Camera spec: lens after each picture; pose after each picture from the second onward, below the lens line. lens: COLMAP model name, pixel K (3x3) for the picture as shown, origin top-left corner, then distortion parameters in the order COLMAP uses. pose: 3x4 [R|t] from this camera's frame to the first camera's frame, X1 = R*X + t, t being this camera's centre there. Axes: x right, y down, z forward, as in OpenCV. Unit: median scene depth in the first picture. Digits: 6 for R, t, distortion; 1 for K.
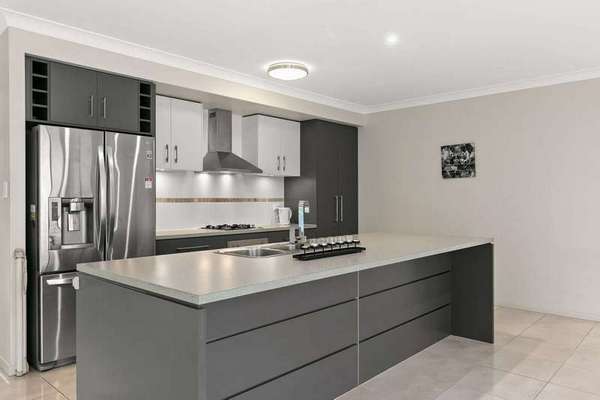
lens RADIAL K [[433.5, 0, 300.0], [0, 433.5, 200.0], [0, 0, 1]] dist [-0.000828, -0.000852]
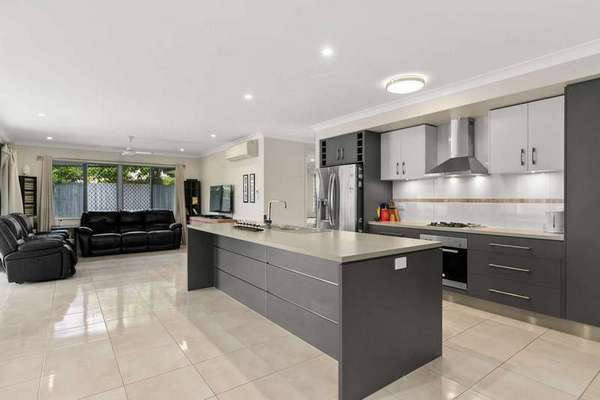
lens RADIAL K [[316.4, 0, 300.0], [0, 316.4, 200.0], [0, 0, 1]] dist [0.001168, 0.000201]
pose [[-0.190855, 0.001578, -0.981617, 0.776564], [-0.003858, 0.999990, 0.002358, -0.001671], [0.981611, 0.004237, -0.190847, 0.841830]]
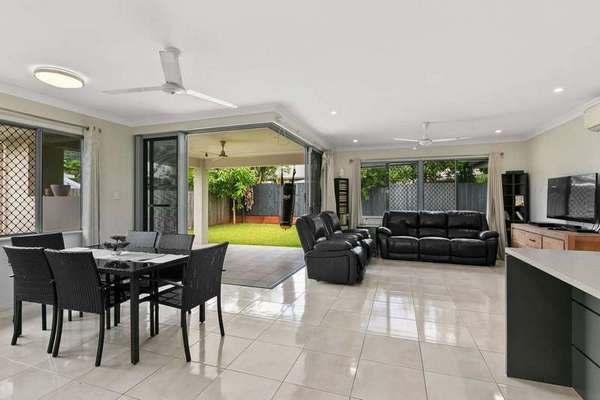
lens RADIAL K [[288.1, 0, 300.0], [0, 288.1, 200.0], [0, 0, 1]] dist [0.000213, -0.000139]
pose [[-0.916694, 0.000174, -0.399590, 0.601967], [-0.001891, 0.999987, 0.004772, -0.000101], [0.399585, 0.005130, -0.916682, 0.740439]]
